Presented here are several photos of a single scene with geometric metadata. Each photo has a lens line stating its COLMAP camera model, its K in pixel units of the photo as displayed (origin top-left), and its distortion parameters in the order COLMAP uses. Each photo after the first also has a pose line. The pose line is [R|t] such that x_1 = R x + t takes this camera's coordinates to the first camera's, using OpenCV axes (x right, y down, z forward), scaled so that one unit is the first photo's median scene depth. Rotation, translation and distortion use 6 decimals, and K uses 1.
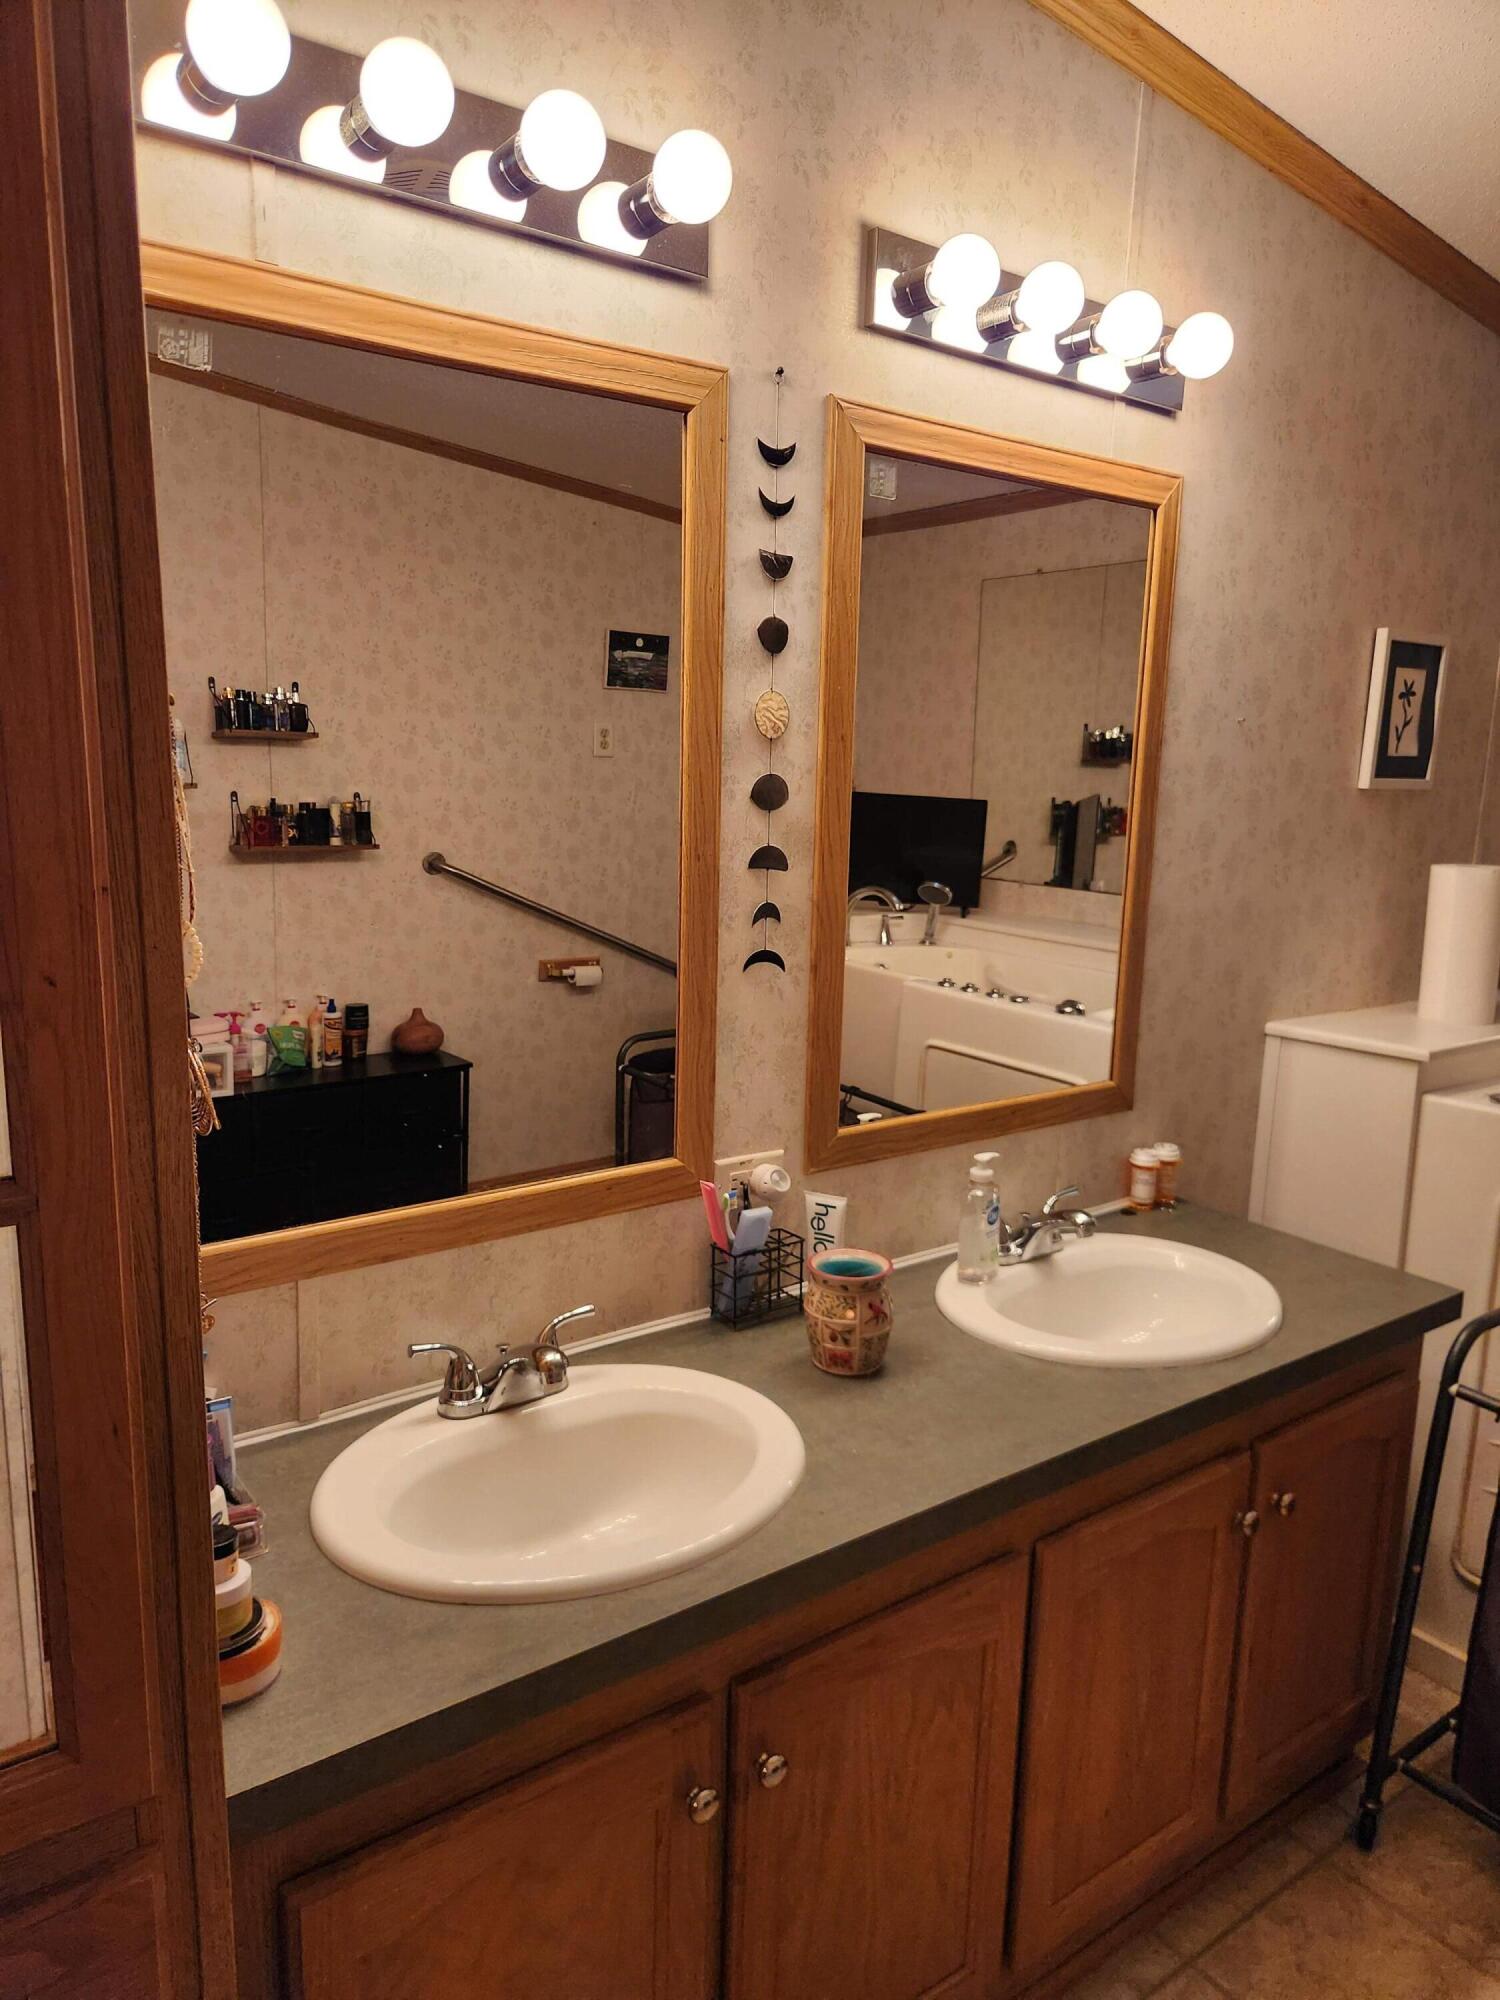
lens RADIAL K [[1340.7, 0, 750.0], [0, 1340.7, 1000.0], [0, 0, 1]] dist [0.019024, -0.002808]
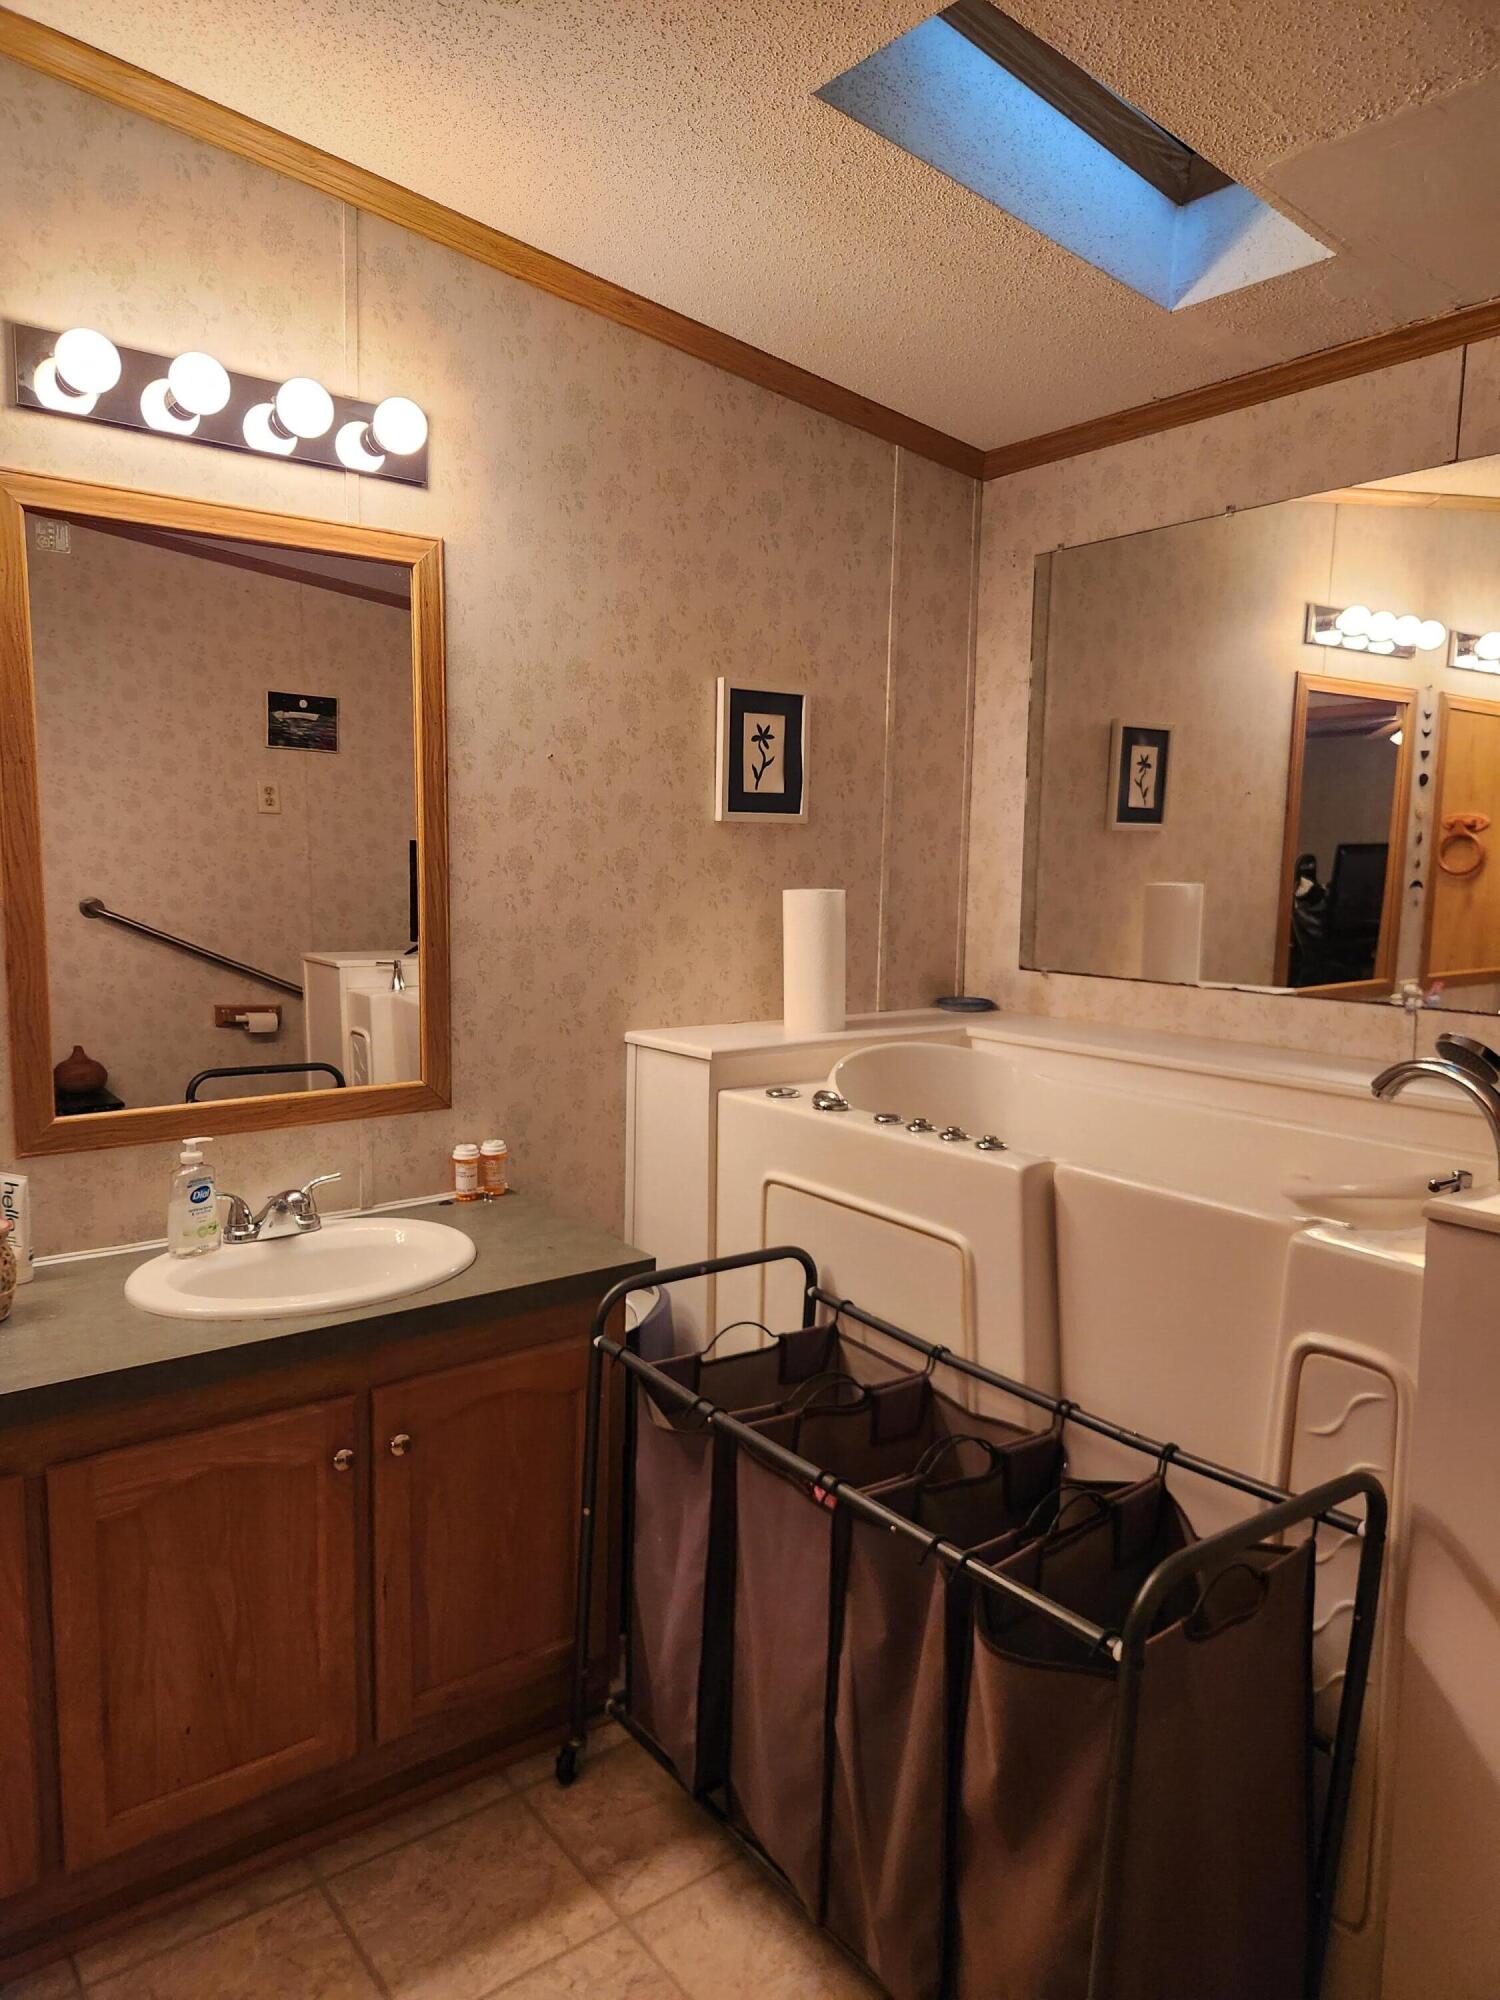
lens RADIAL K [[1334.2, 0, 752.9], [0, 1334.2, 989.6], [0, 0, 1]] dist [0.064360, -0.068817]
pose [[0.999585, -0.009741, 0.027096, 0.470968], [0.011406, 0.998012, -0.061978, 0.052264], [-0.026438, 0.062261, 0.997710, -0.094209]]
